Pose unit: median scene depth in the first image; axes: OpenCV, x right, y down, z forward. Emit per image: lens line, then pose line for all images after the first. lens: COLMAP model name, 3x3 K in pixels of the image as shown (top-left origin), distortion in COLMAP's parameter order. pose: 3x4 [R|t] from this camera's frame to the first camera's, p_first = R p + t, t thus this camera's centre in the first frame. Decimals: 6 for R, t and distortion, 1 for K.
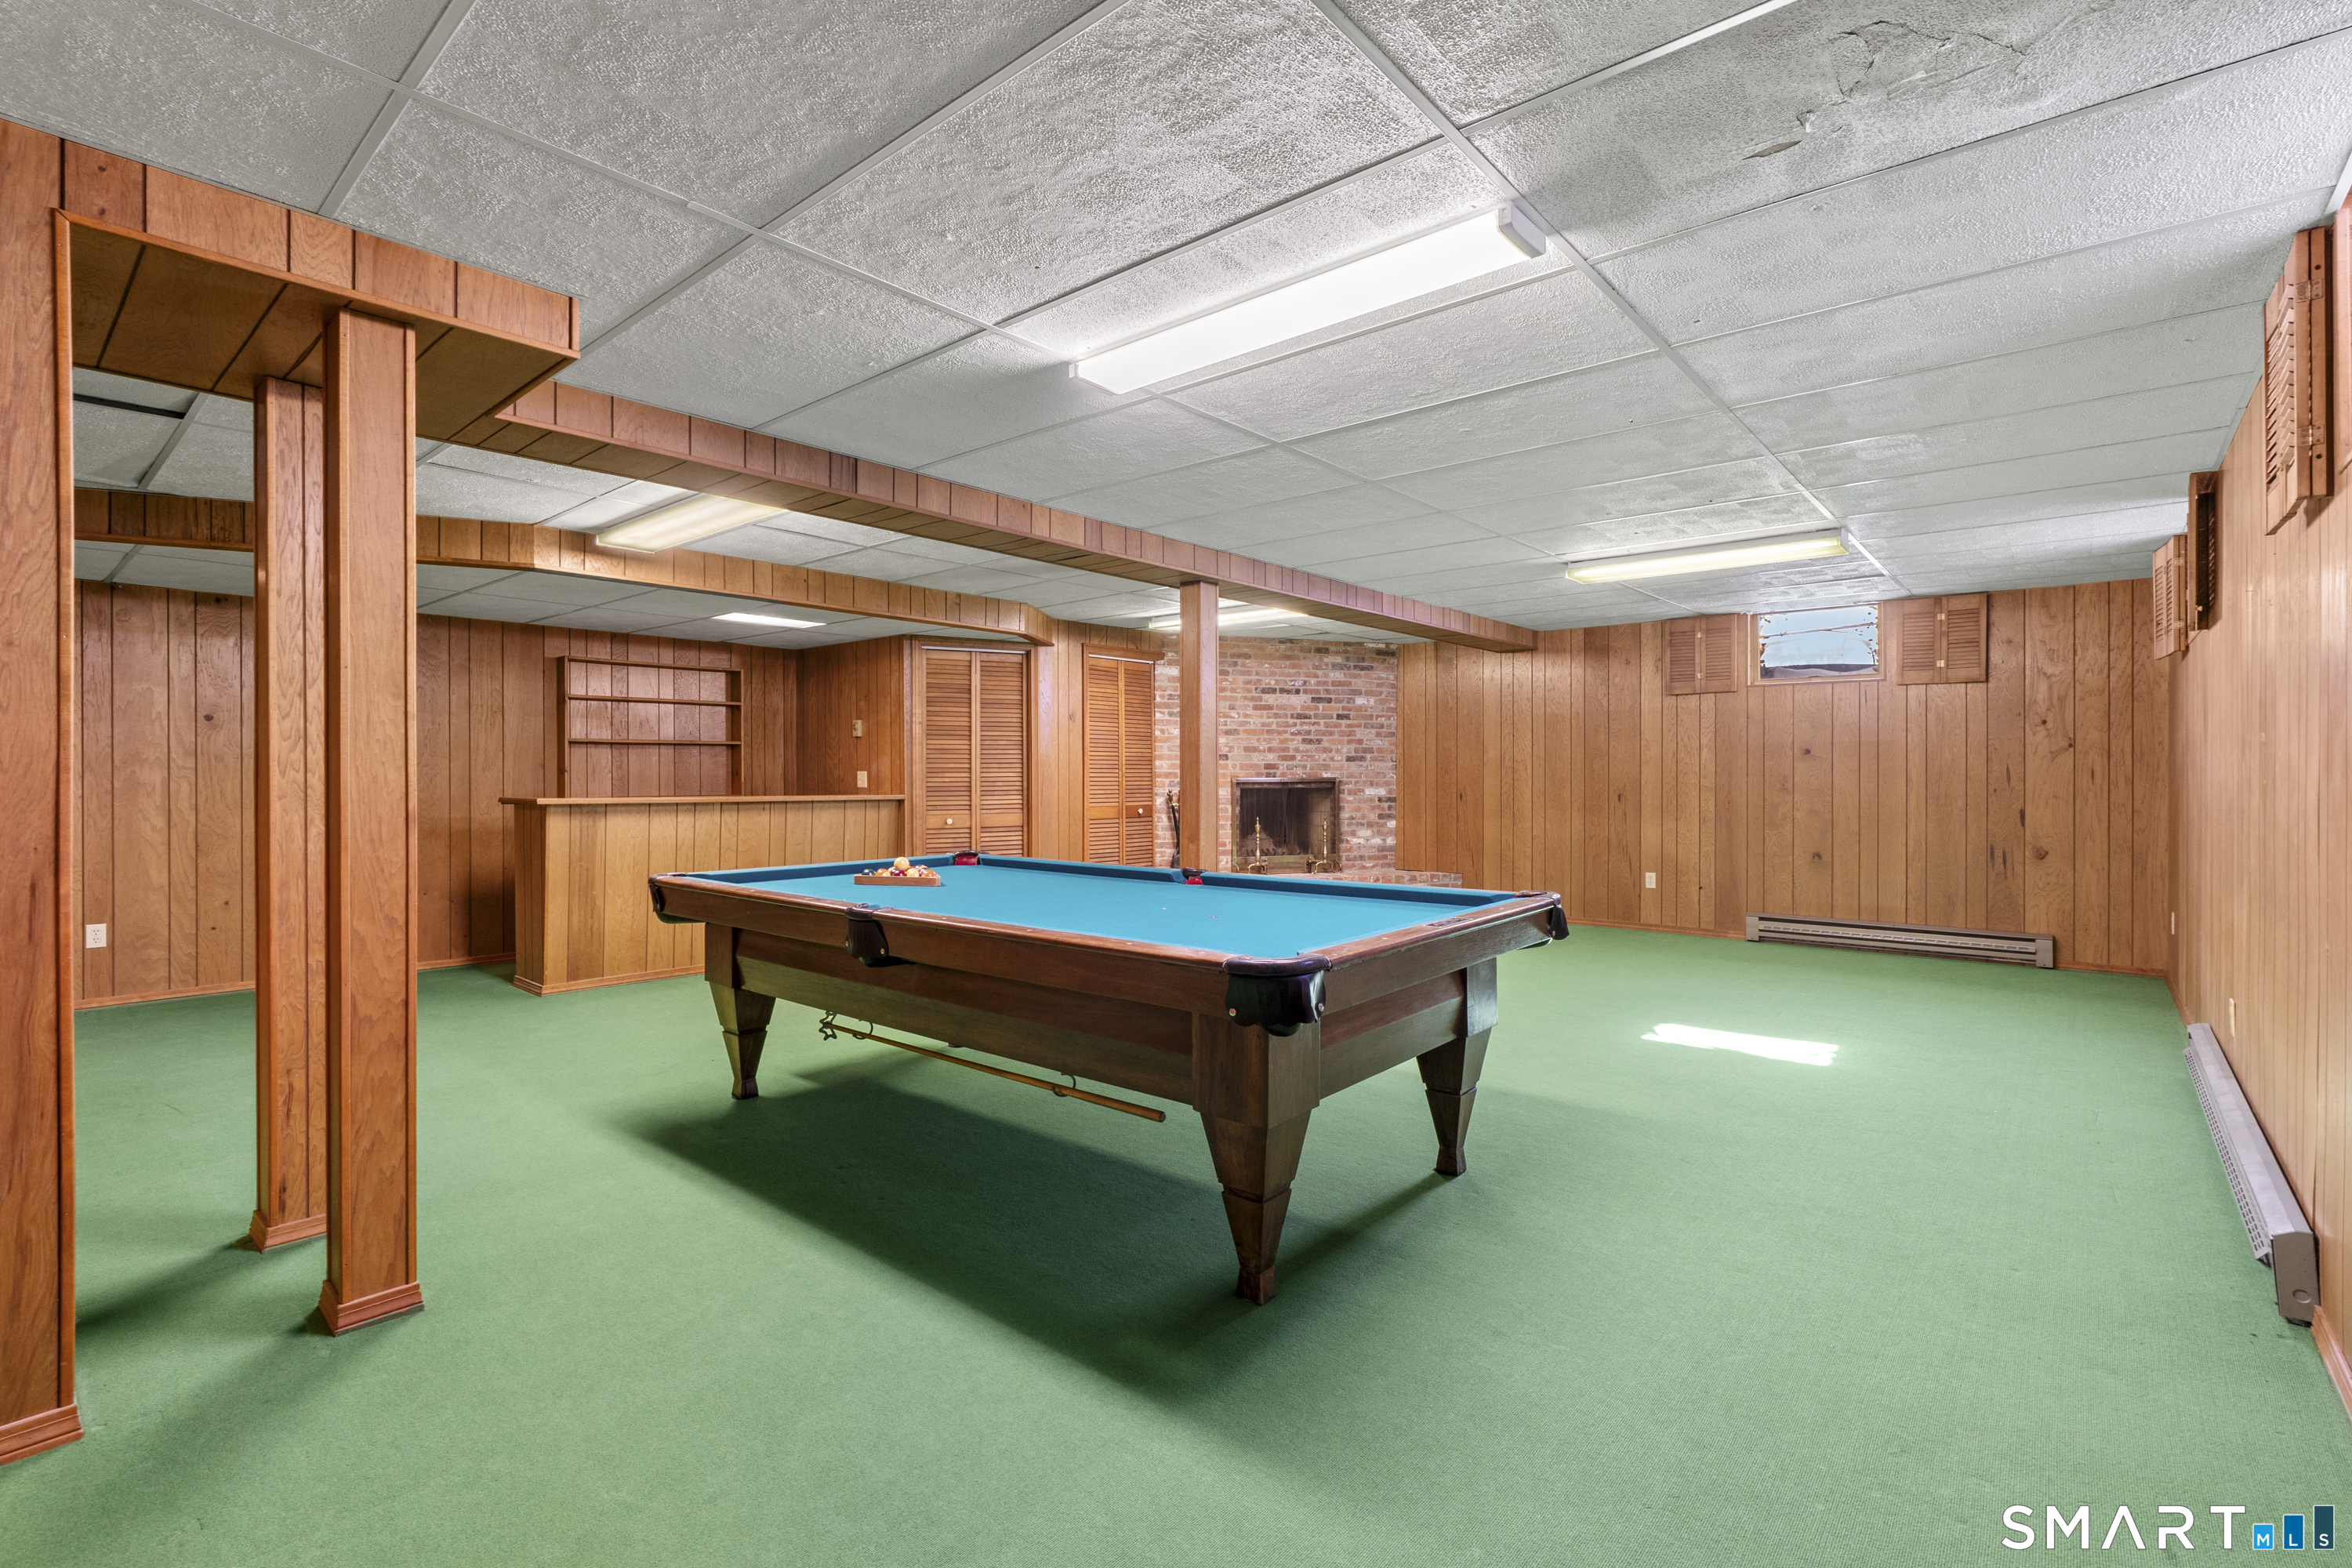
lens RADIAL K [[1068.4, 0, 1170.6], [0, 1068.4, 776.5], [0, 0, 1]] dist [-0.012663, 0.002208]
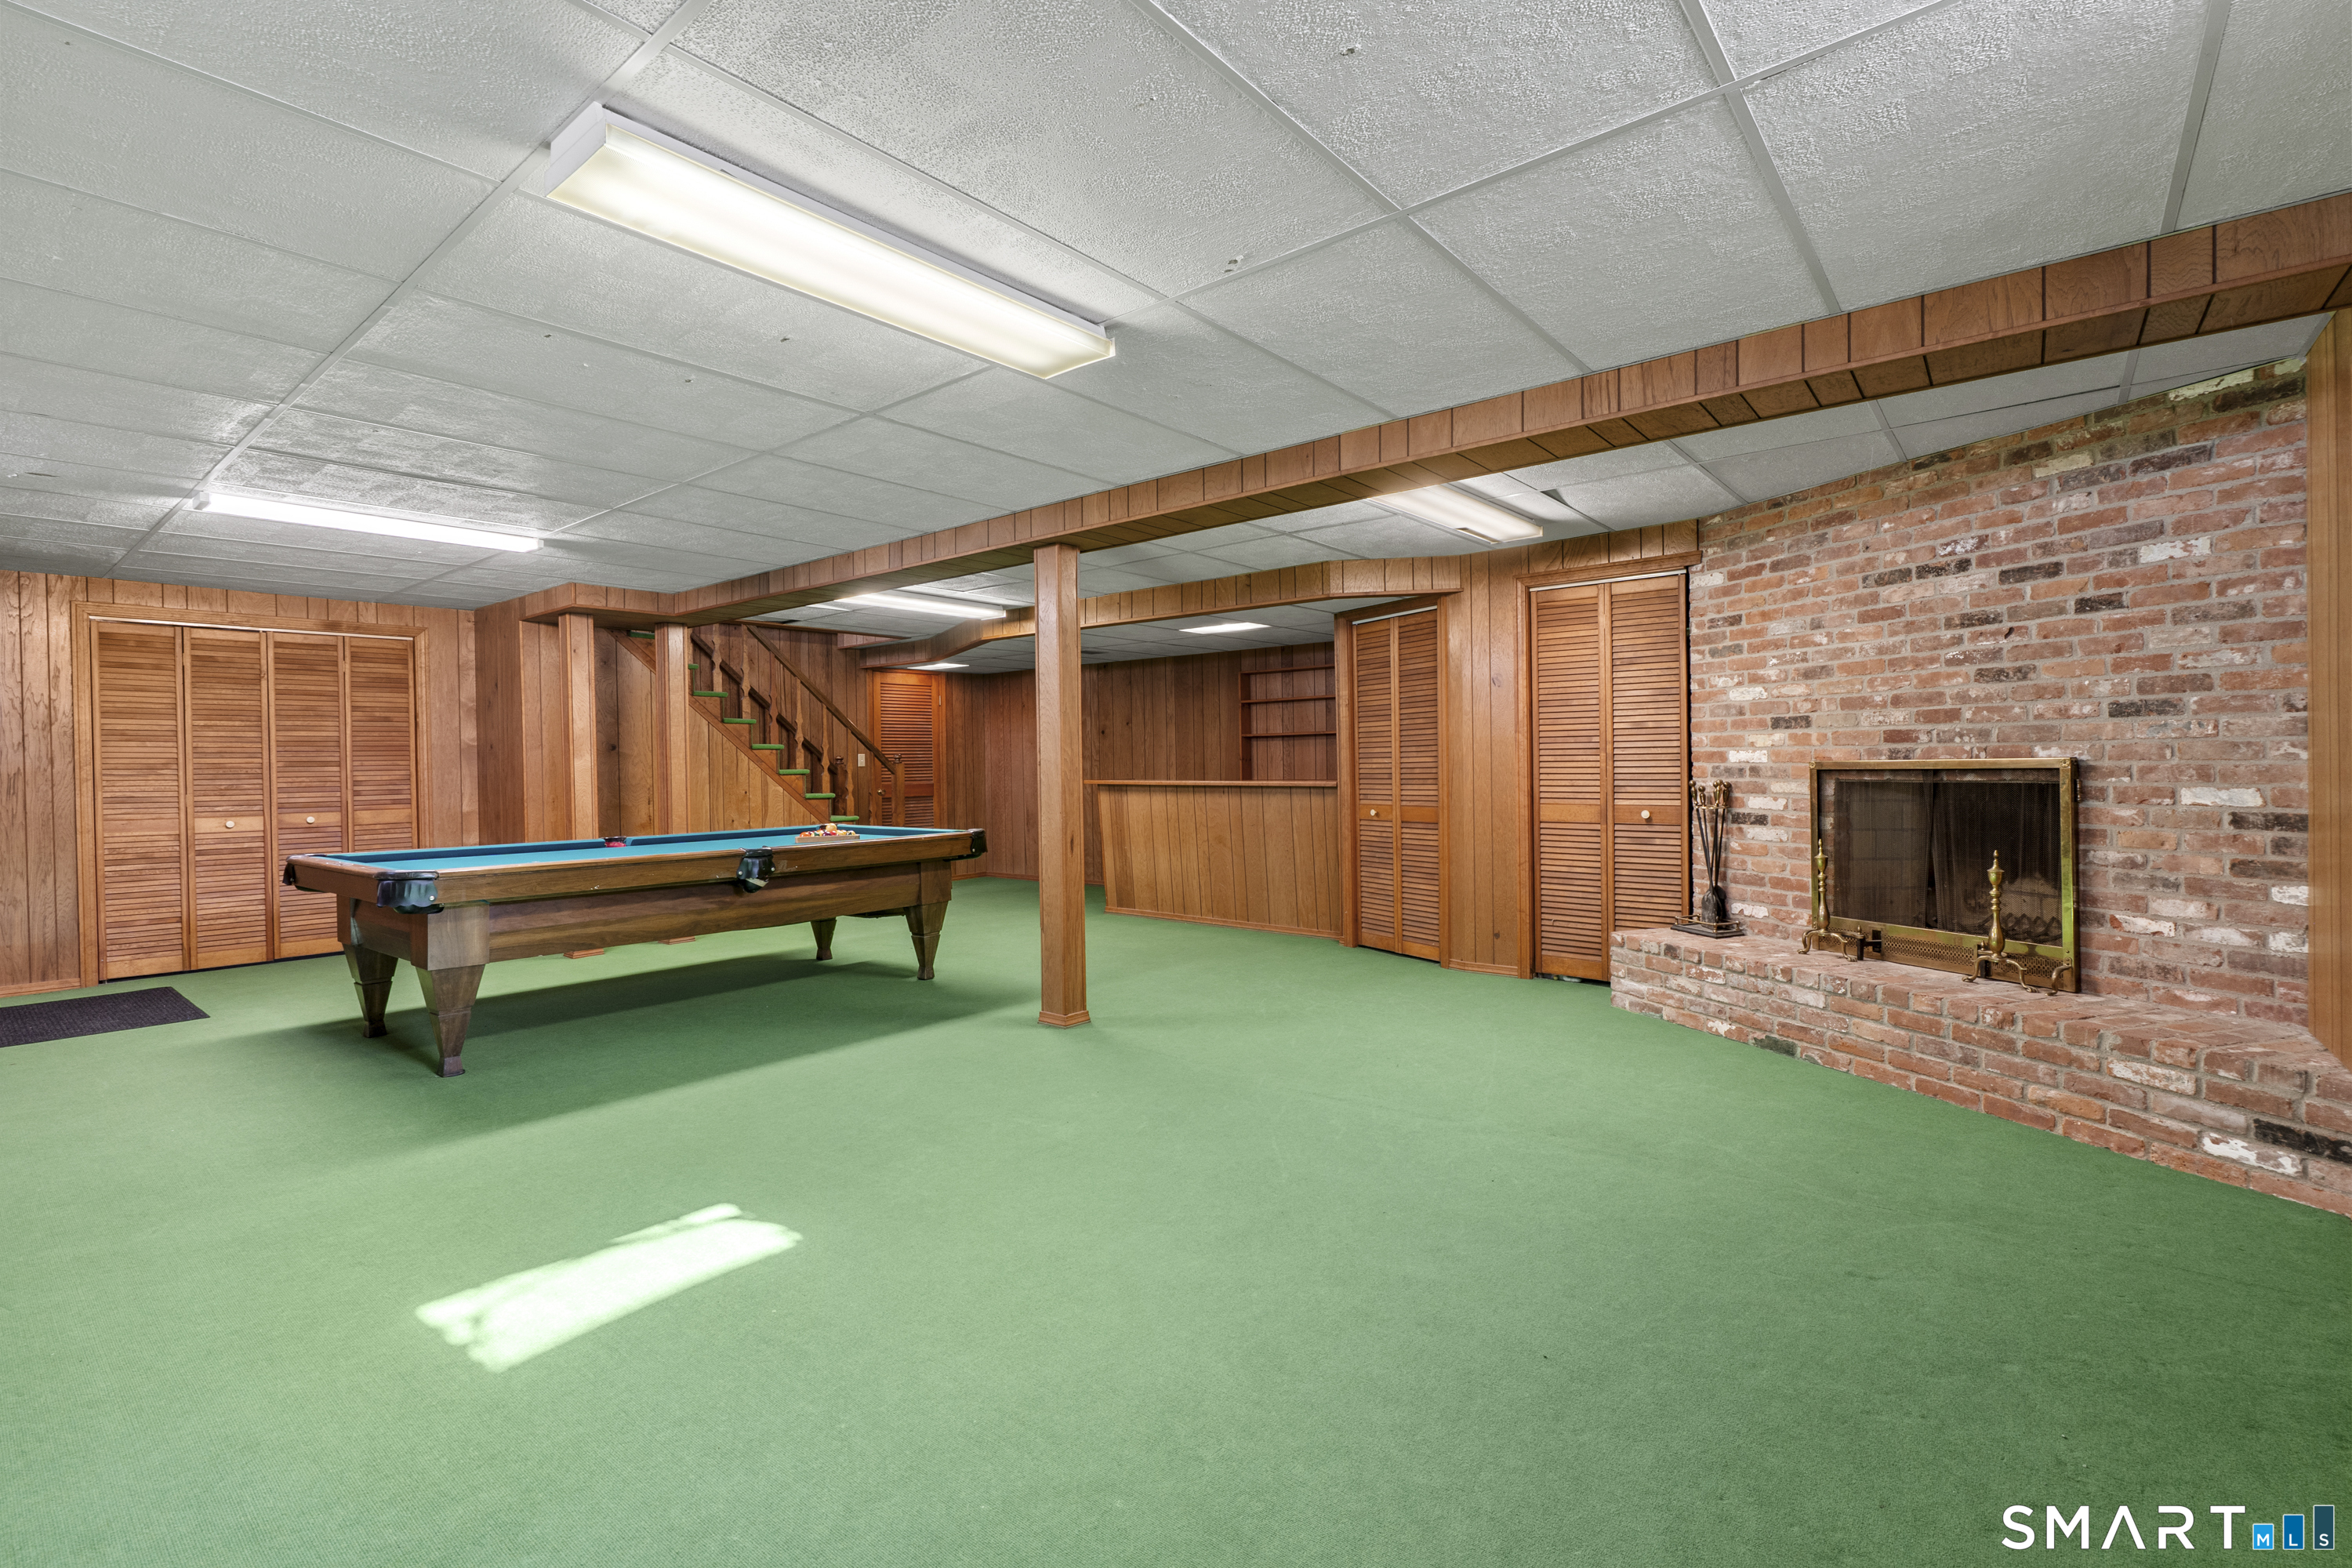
lens RADIAL K [[1068.4, 0, 1170.7], [0, 1068.4, 779.8], [0, 0, 1]] dist [-0.012663, 0.002208]
pose [[0.012081, 0.014520, -0.999822, 0.552108], [0.010045, 0.999842, 0.014641, -0.000305], [0.999877, -0.010221, 0.011934, 0.659800]]
